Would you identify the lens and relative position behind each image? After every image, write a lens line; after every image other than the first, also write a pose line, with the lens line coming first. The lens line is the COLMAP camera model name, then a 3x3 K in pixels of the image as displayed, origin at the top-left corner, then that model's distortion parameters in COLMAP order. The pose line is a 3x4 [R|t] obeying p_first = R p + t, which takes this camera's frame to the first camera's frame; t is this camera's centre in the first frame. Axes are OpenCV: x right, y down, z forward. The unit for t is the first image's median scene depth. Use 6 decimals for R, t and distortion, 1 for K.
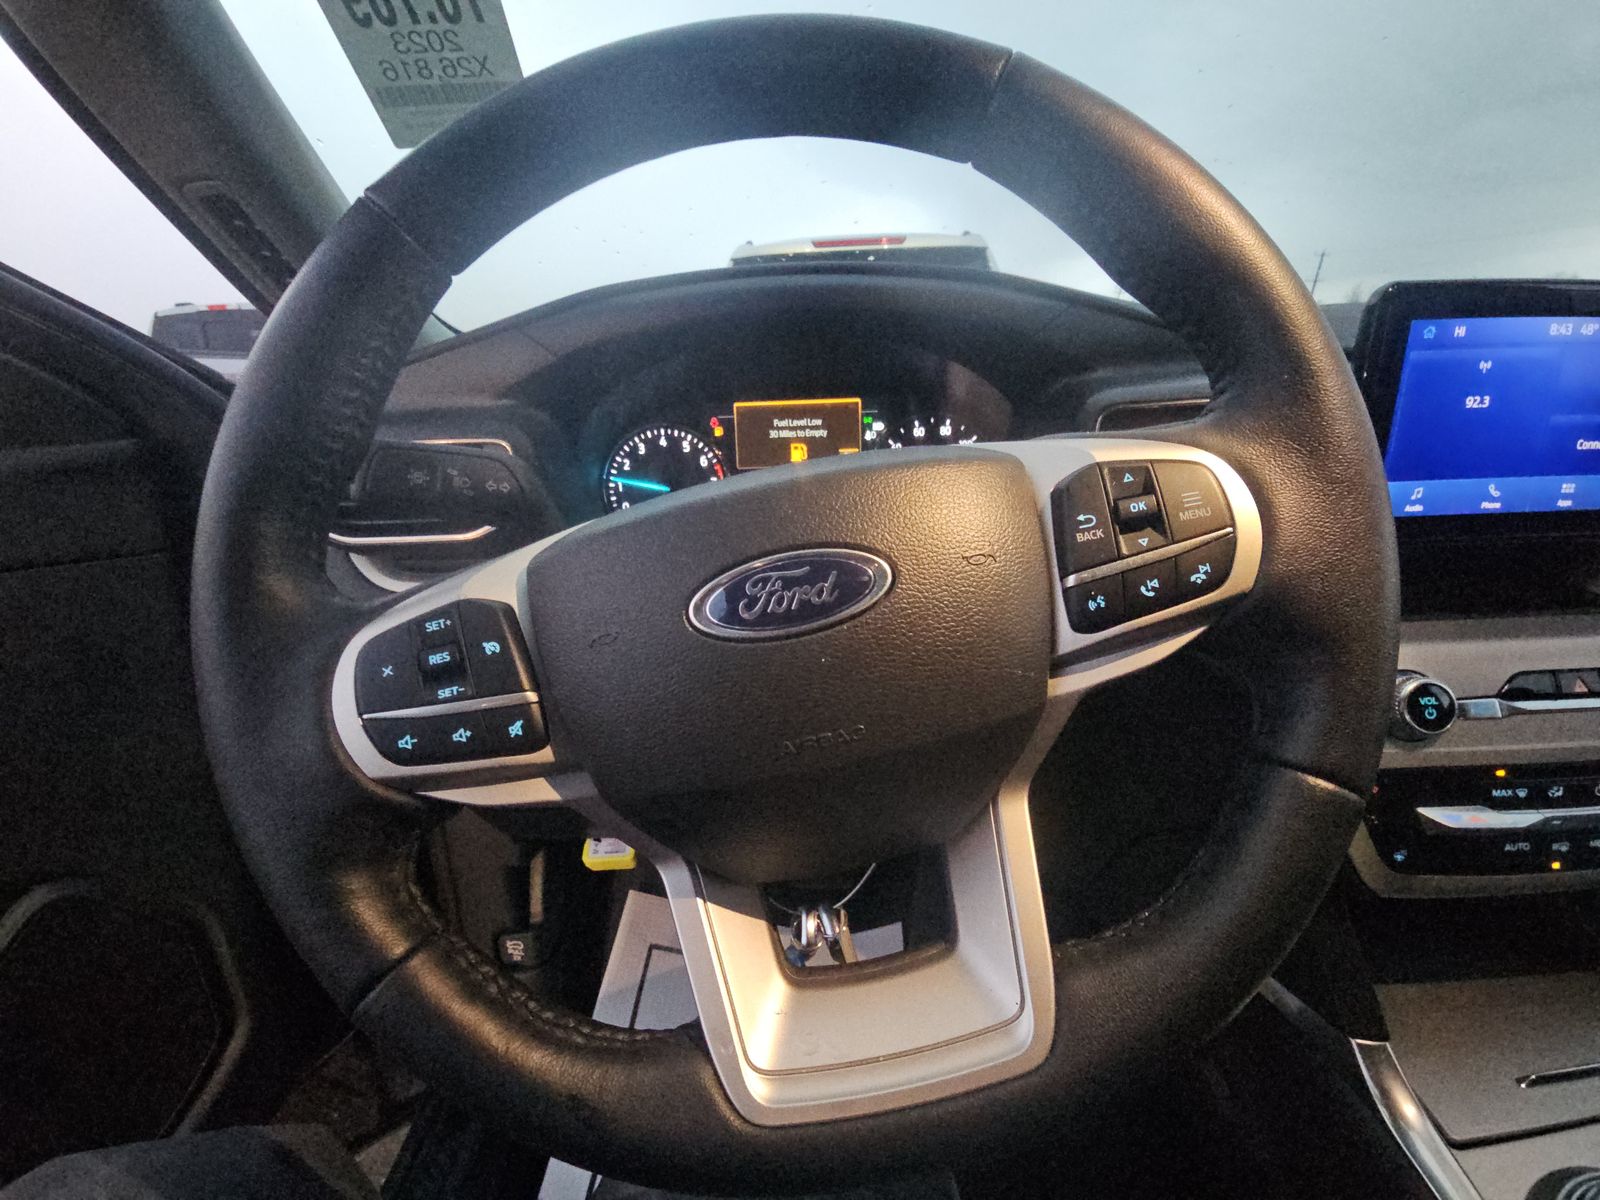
lens RADIAL K [[639.1, 0, 800.0], [0, 639.1, 600.0], [0, 0, 1]] dist [0.013084, 0.000450]
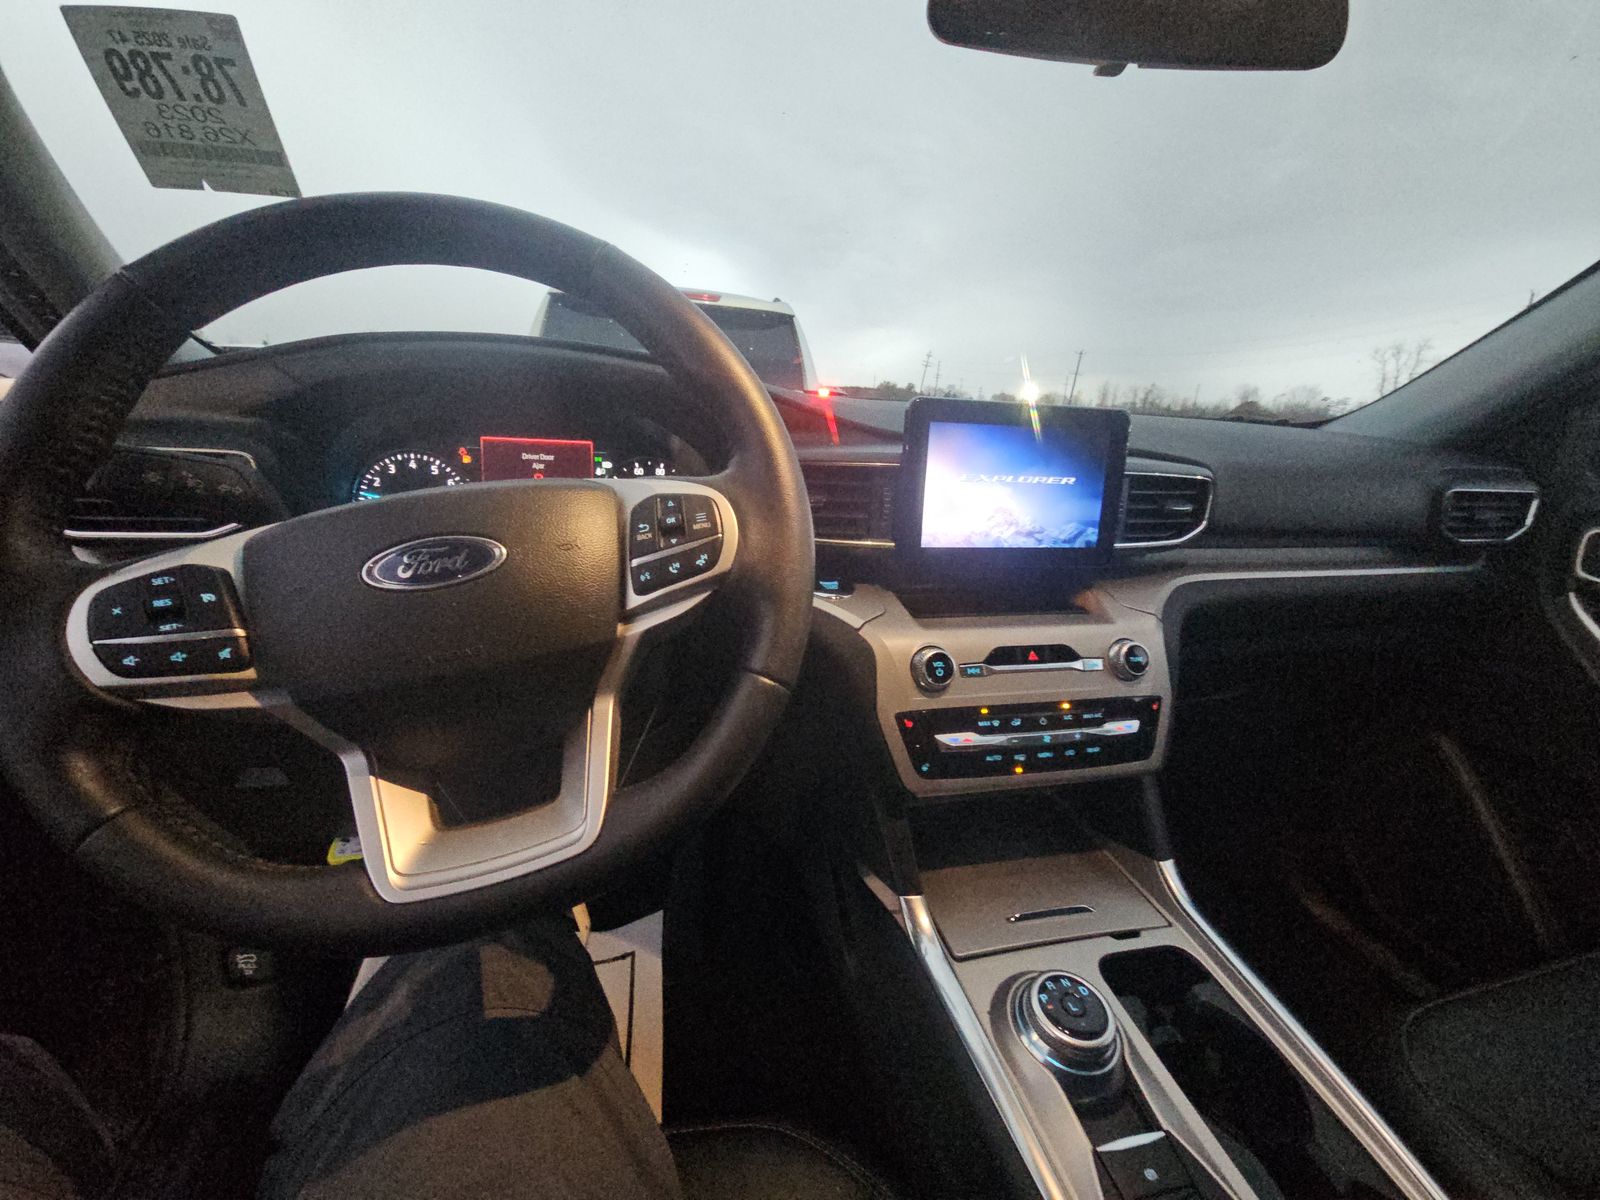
lens RADIAL K [[644.4, 0, 795.7], [0, 644.4, 603.8], [0, 0, 1]] dist [0.025788, -0.010966]
pose [[0.971049, 0.018212, 0.238186, 0.265413], [-0.004621, 0.998335, -0.057493, 0.101874], [-0.238836, 0.054728, 0.969516, -0.429819]]
